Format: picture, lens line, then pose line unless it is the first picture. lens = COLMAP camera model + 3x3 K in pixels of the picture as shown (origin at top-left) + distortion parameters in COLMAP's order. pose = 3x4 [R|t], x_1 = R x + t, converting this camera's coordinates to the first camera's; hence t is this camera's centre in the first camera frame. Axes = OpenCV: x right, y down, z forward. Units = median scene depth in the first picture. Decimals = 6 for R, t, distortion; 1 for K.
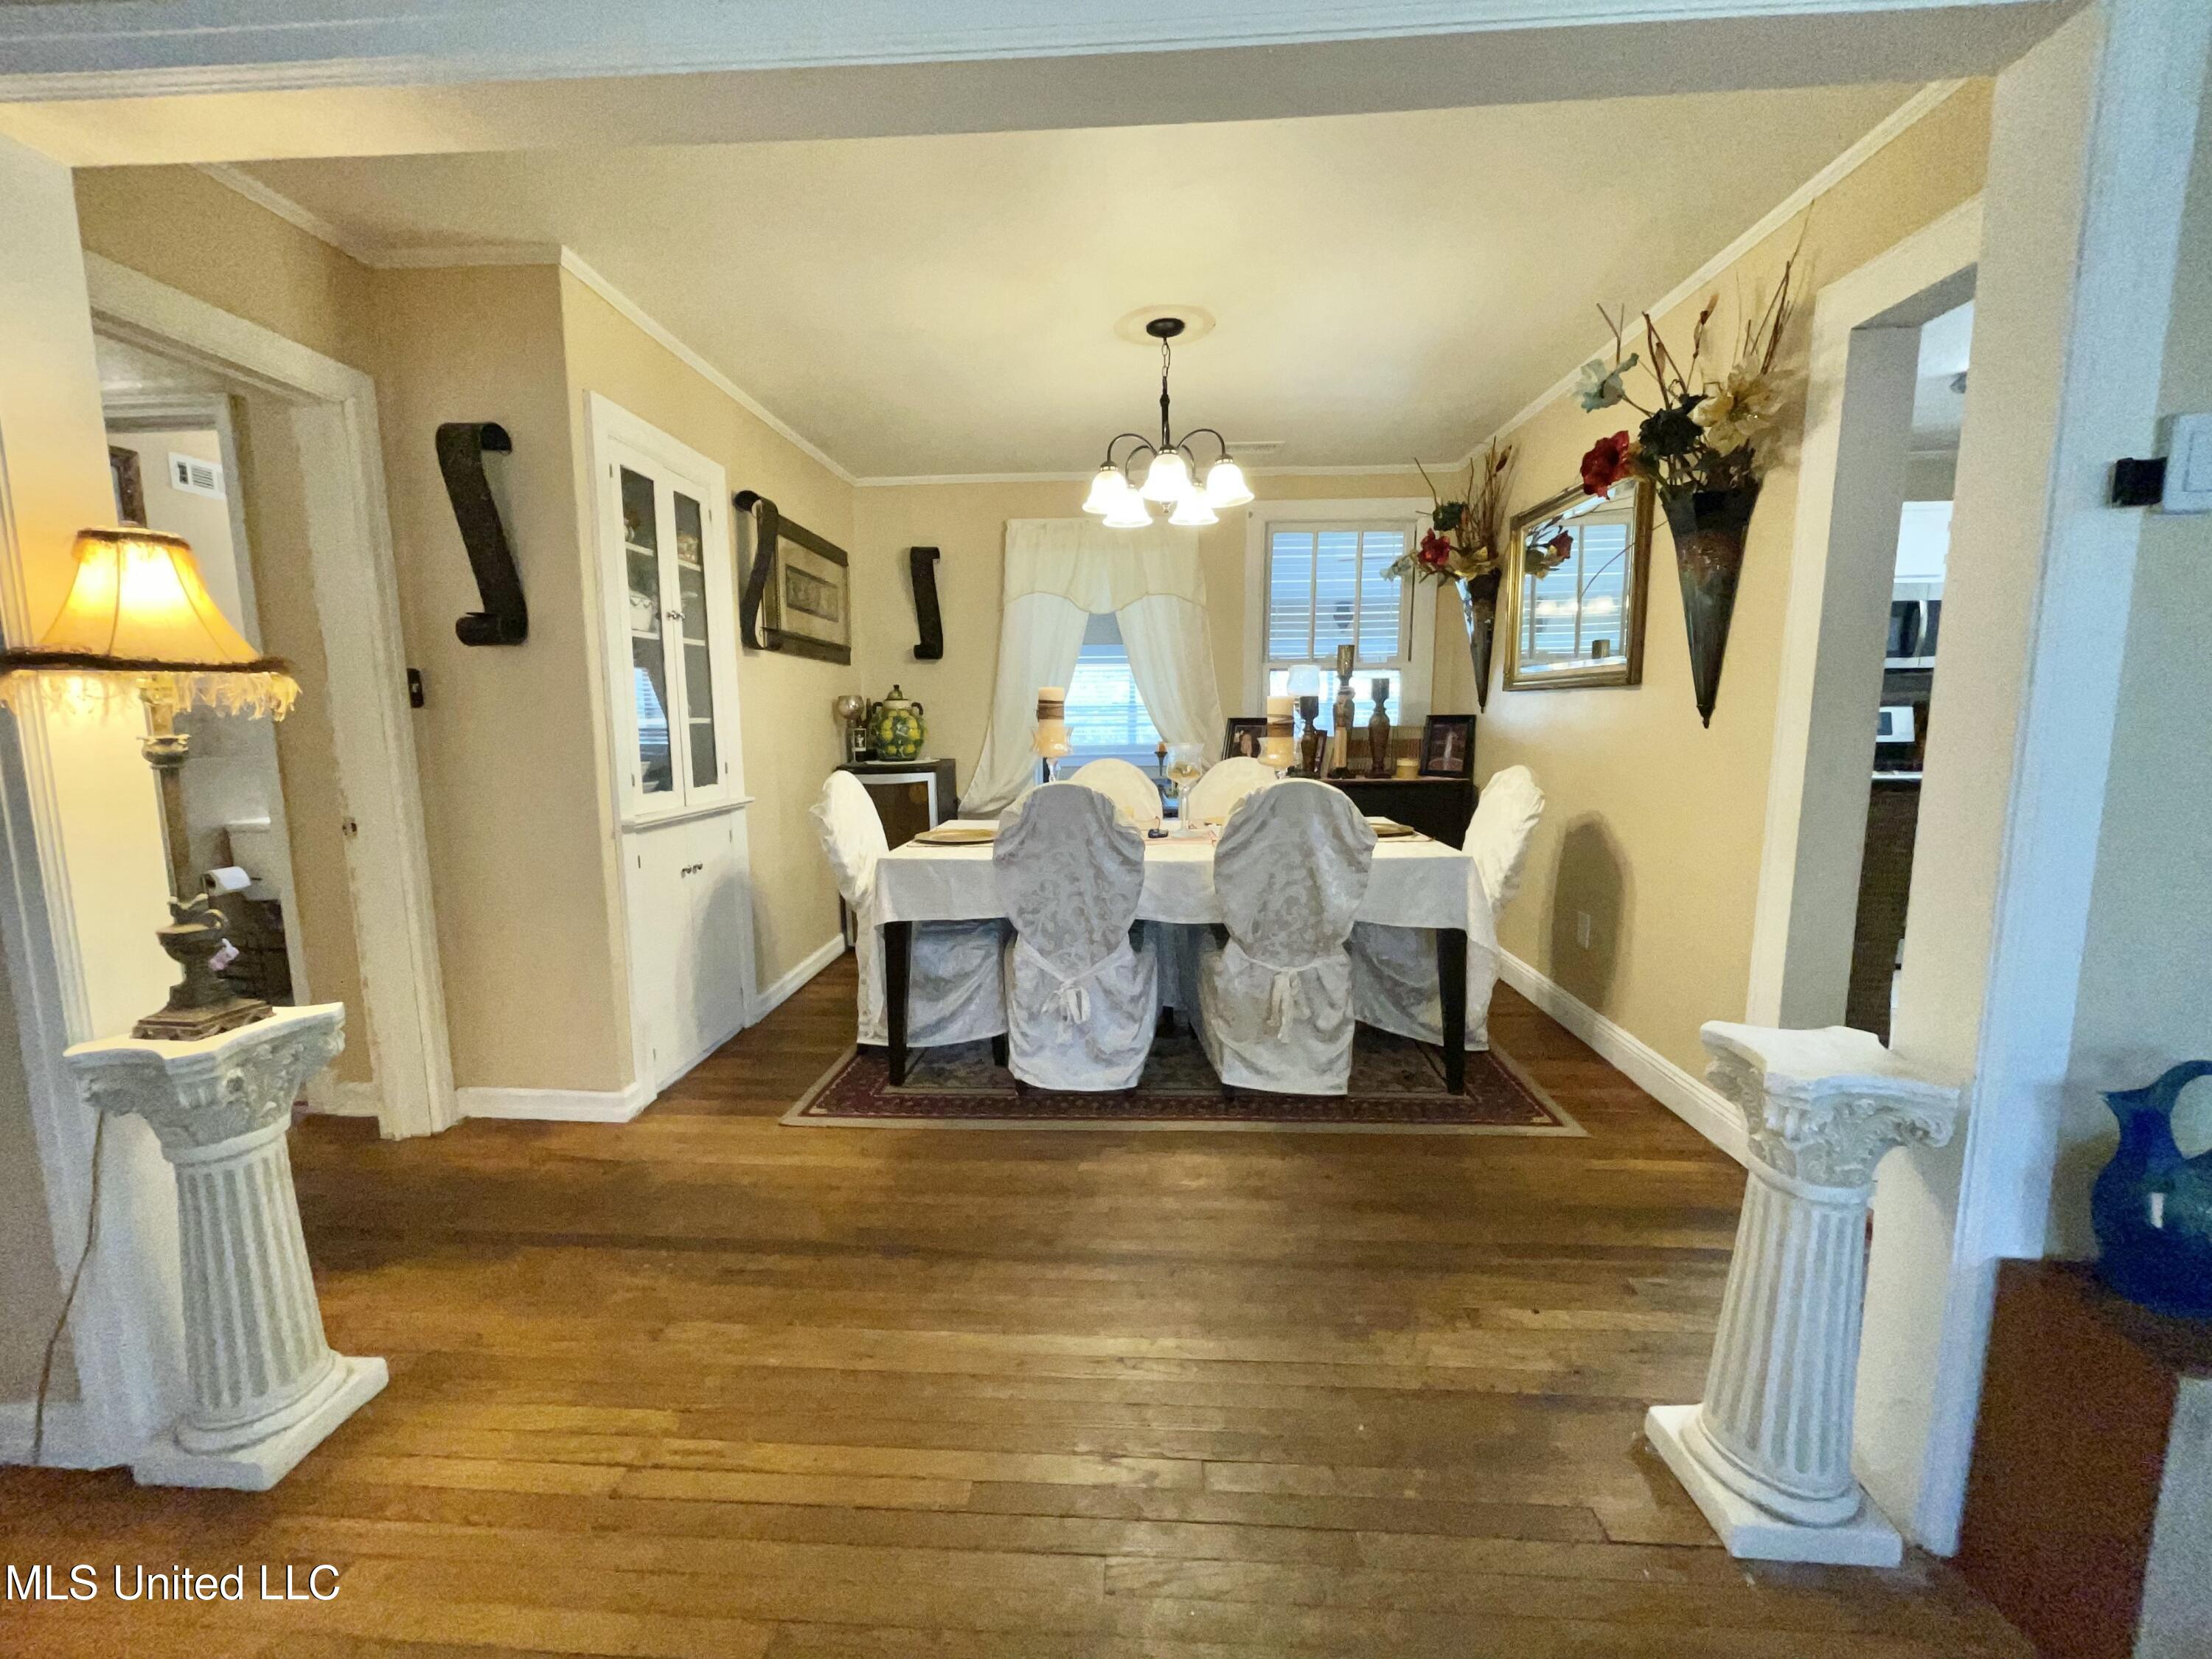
lens RADIAL K [[887.1, 0, 1106.4], [0, 887.1, 837.5], [0, 0, 1]] dist [-0.000927, -0.000862]
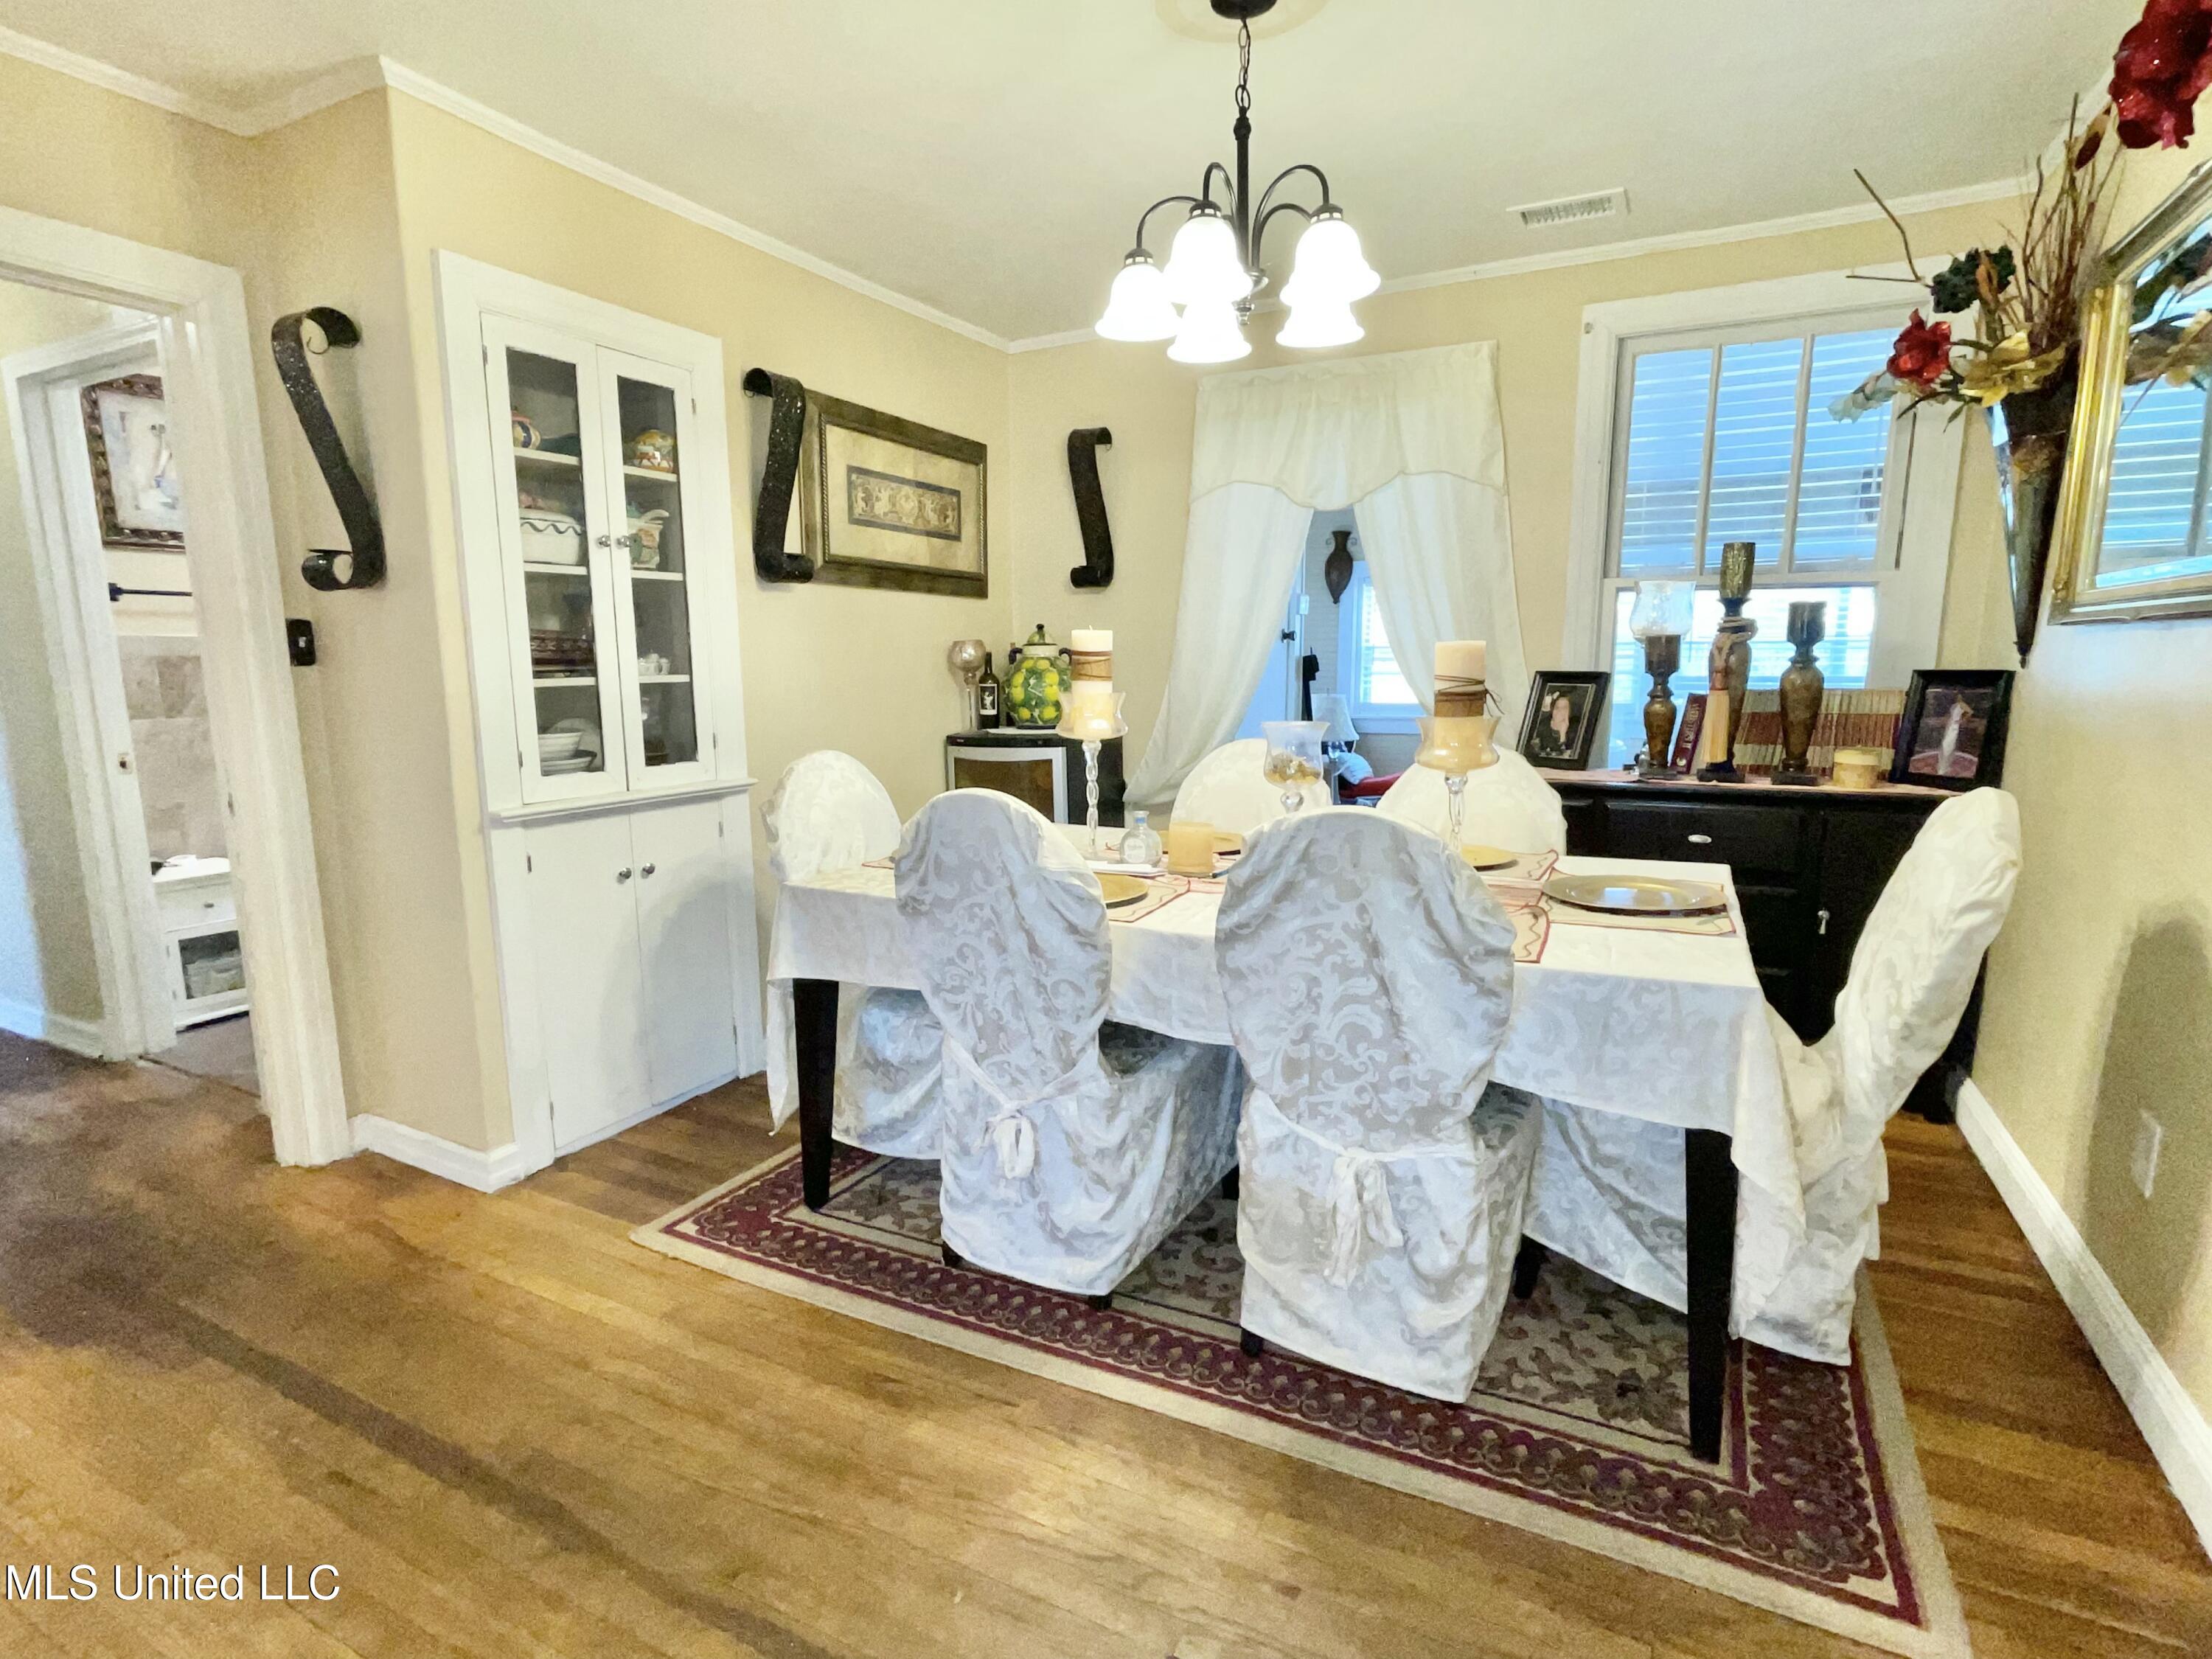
lens RADIAL K [[1111.1, 0, 1087.8], [0, 1111.1, 842.0], [0, 0, 1]] dist [-0.004451, 0.002190]
pose [[0.911946, 0.066815, -0.404833, 0.310342], [-0.054355, 0.997629, 0.042208, -0.059193], [0.406693, -0.016487, 0.913416, 0.309713]]
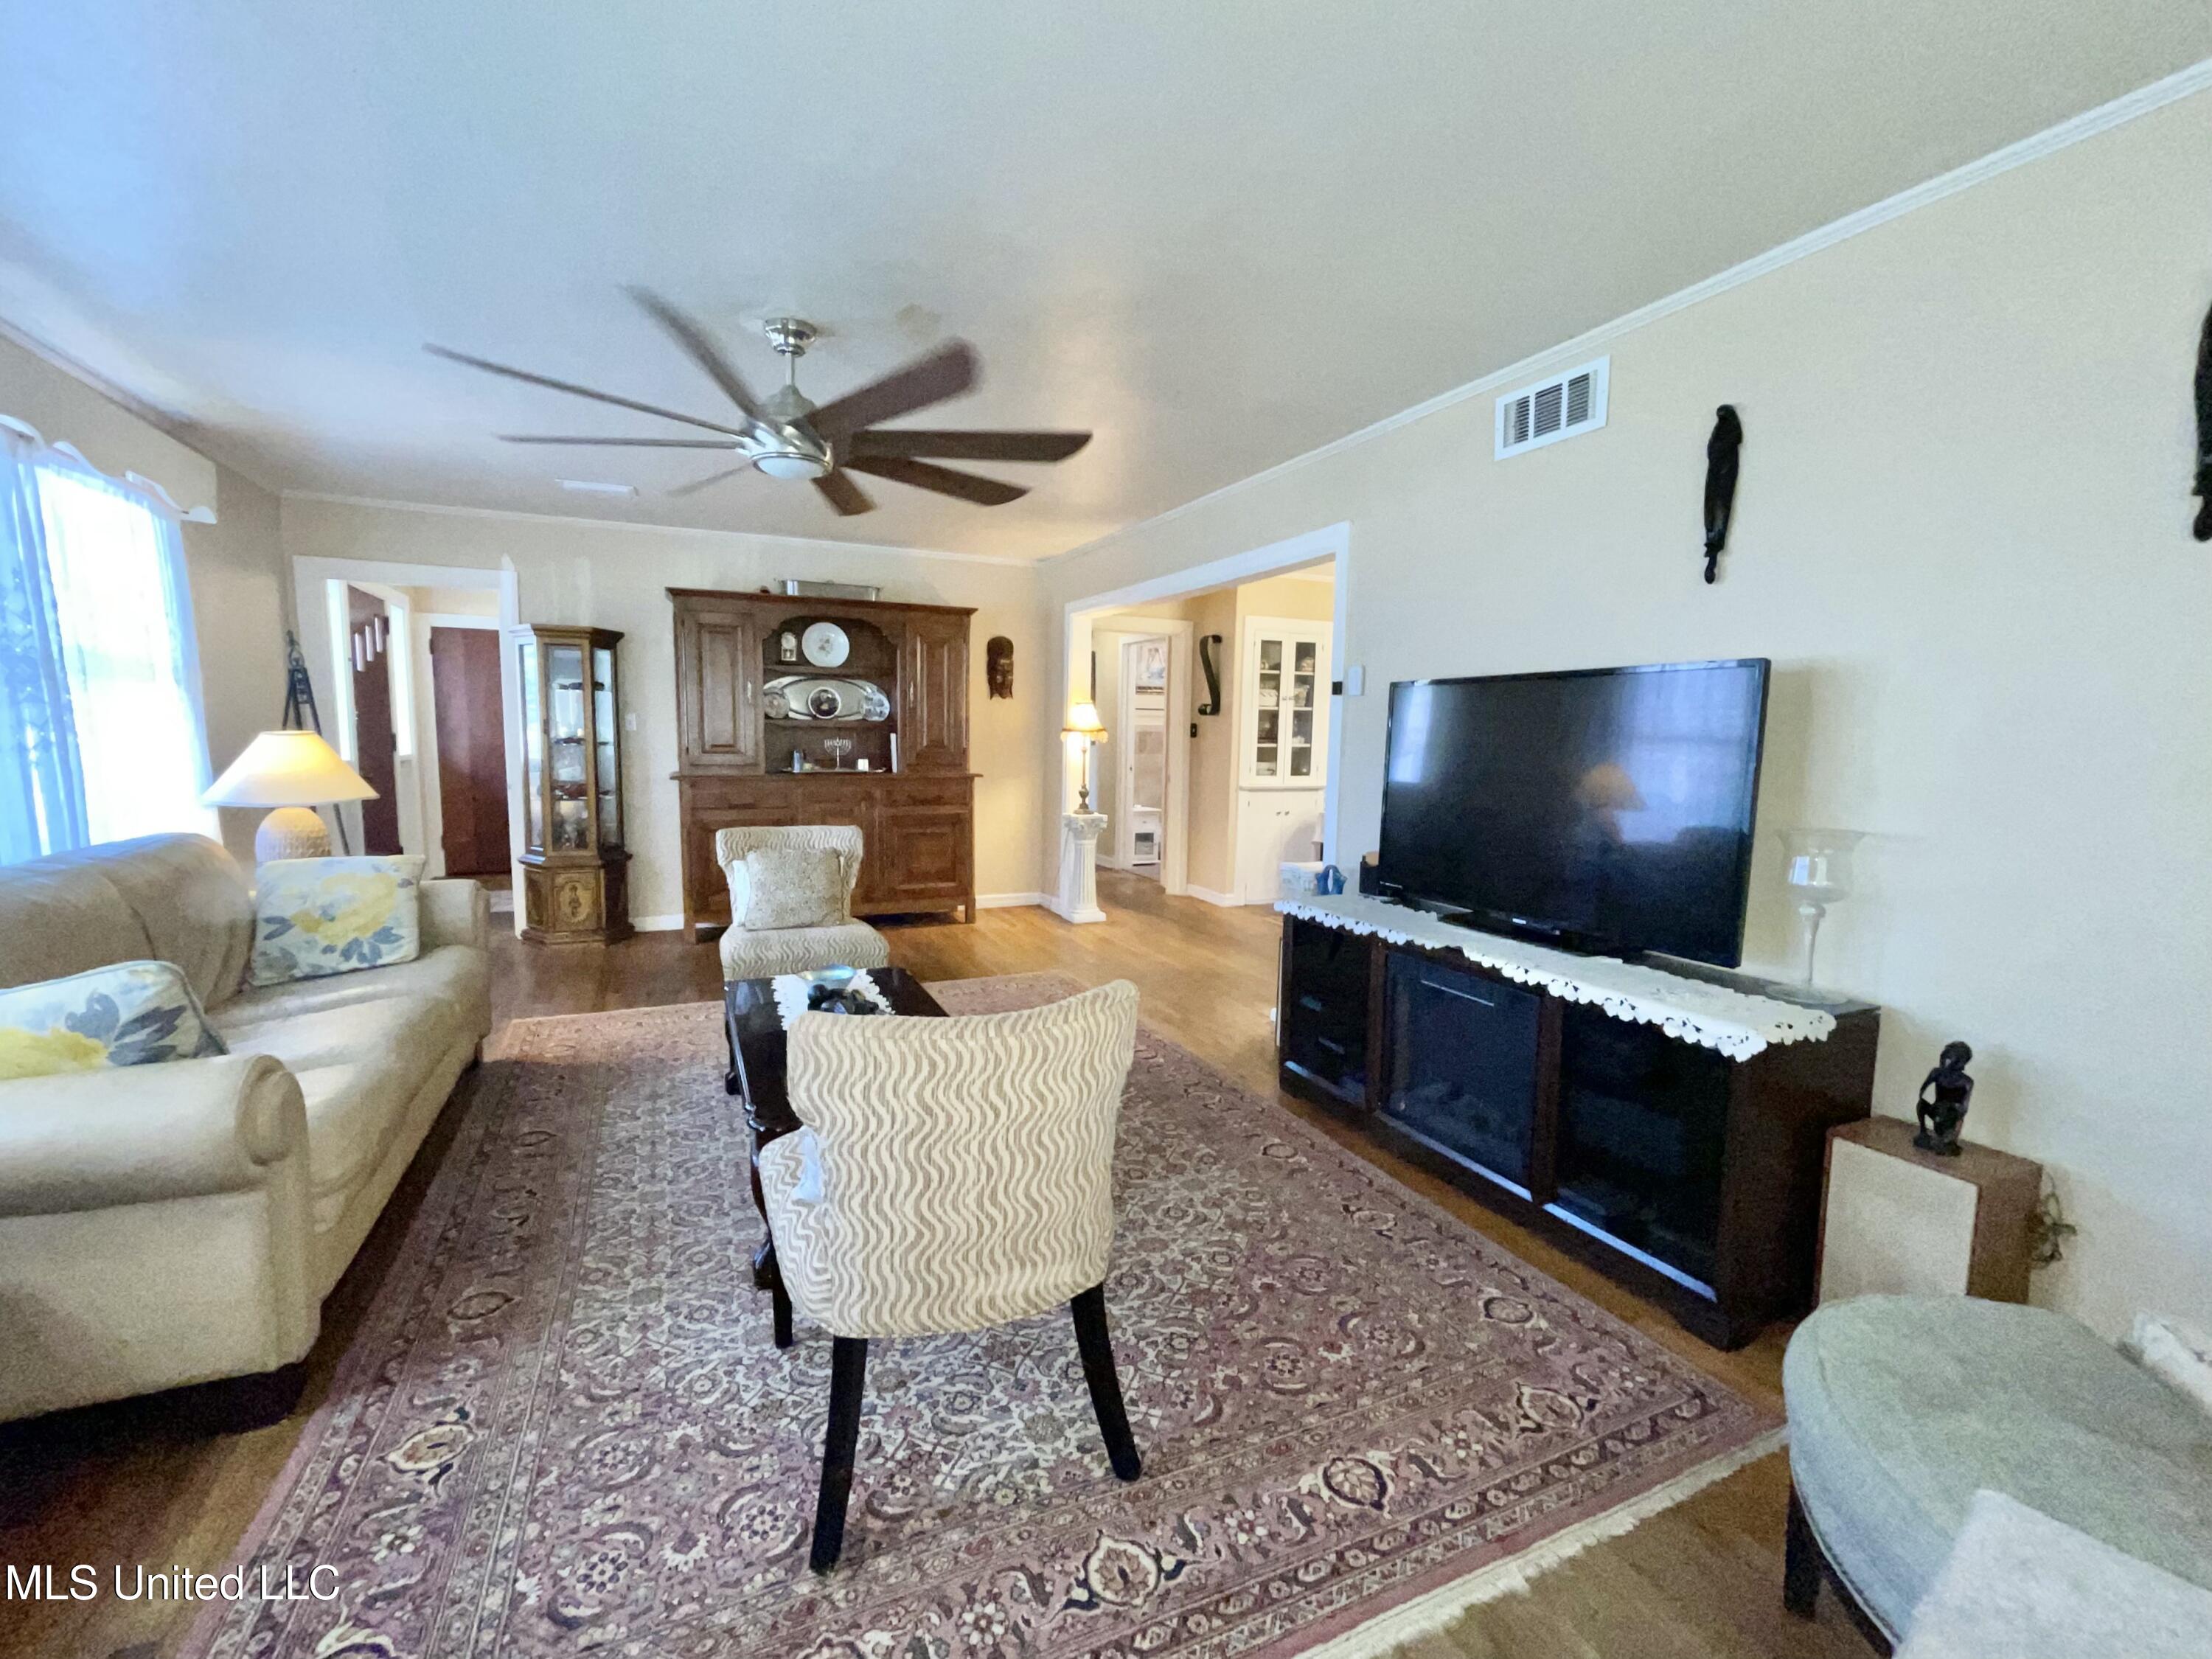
lens RADIAL K [[887.1, 0, 1098.1], [0, 887.1, 828.4], [0, 0, 1]] dist [-0.000927, -0.000862]
pose [[0.464076, 0.112224, -0.878658, 1.370964], [-0.136648, 0.989138, 0.054162, 0.018626], [0.875192, 0.094931, 0.474371, -0.469925]]
